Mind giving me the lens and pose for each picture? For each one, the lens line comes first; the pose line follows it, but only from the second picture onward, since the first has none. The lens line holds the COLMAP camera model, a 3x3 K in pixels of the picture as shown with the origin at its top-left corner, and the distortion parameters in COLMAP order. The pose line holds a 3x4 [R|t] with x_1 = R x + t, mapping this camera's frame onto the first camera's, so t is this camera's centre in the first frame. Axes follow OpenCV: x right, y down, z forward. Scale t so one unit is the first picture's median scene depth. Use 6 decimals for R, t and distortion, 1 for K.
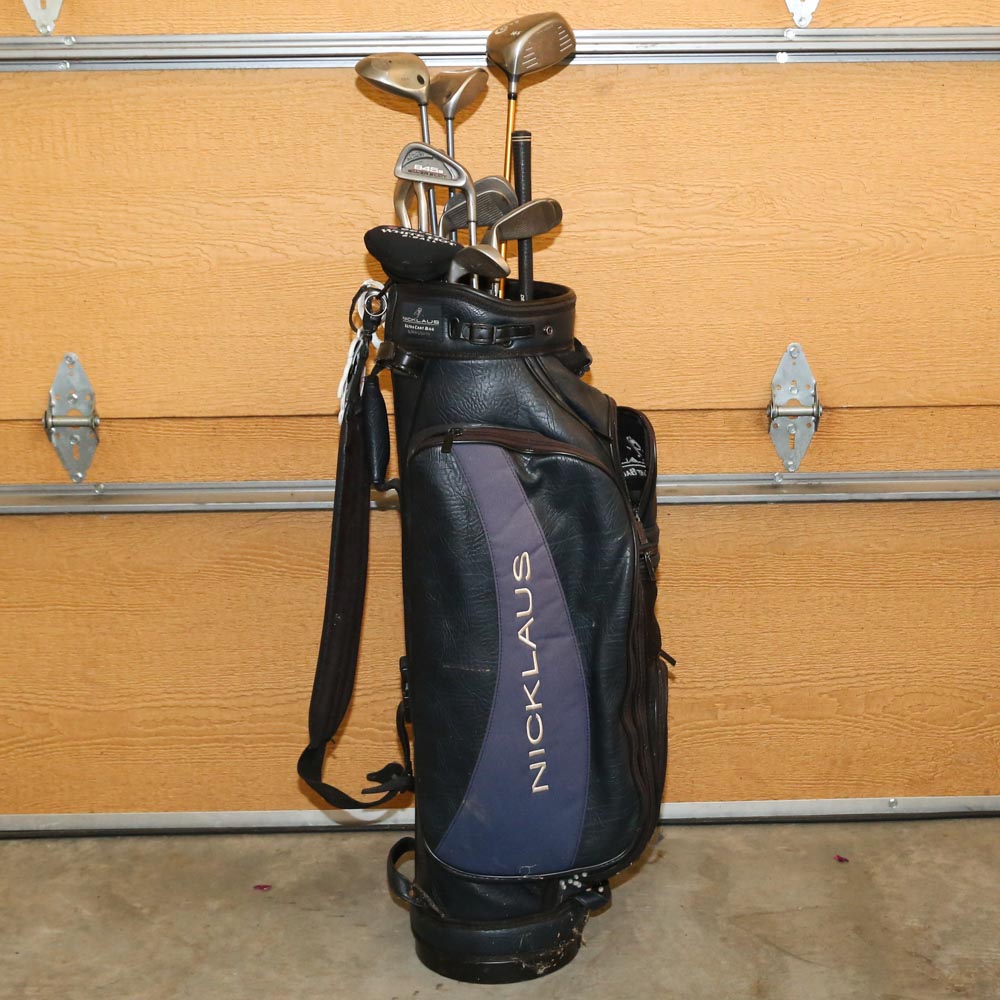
lens RADIAL K [[1833.2, 0, 580.8], [0, 1833.2, 501.4], [0, 0, 1]] dist [-0.027091, 0.090633]
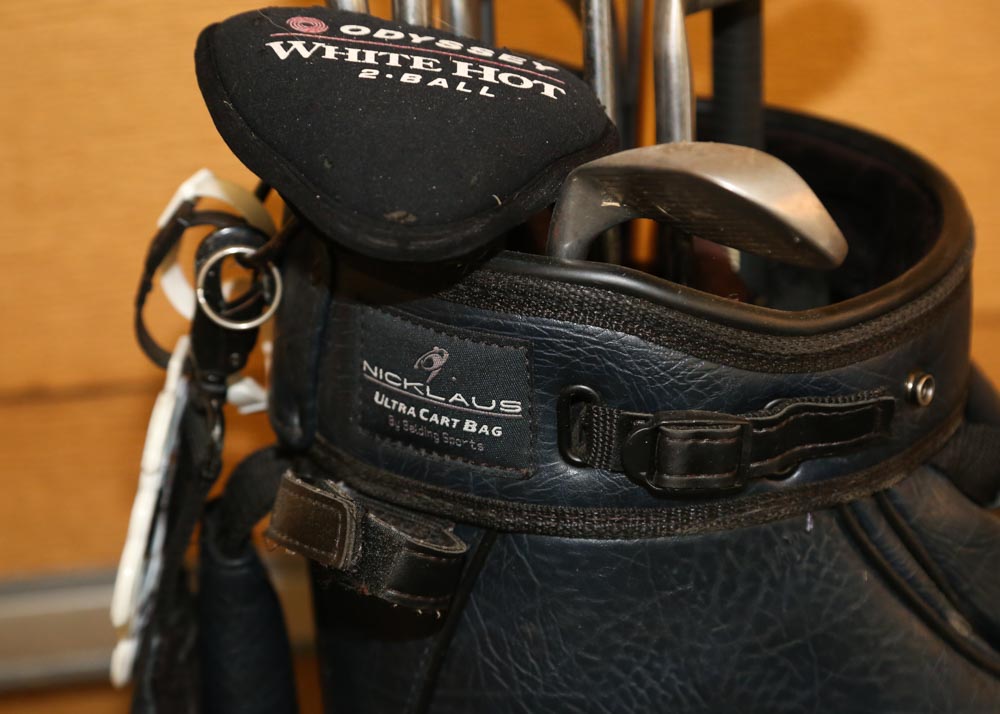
lens RADIAL K [[2856.4, 0, 500.0], [0, 2856.4, 357.0], [0, 0, 1]] dist [0.337434, 0.415696]
pose [[0.995588, -0.058224, 0.073578, -0.107853], [0.044975, 0.984352, 0.170378, -0.170651], [-0.082347, -0.166317, 0.982628, 0.595704]]
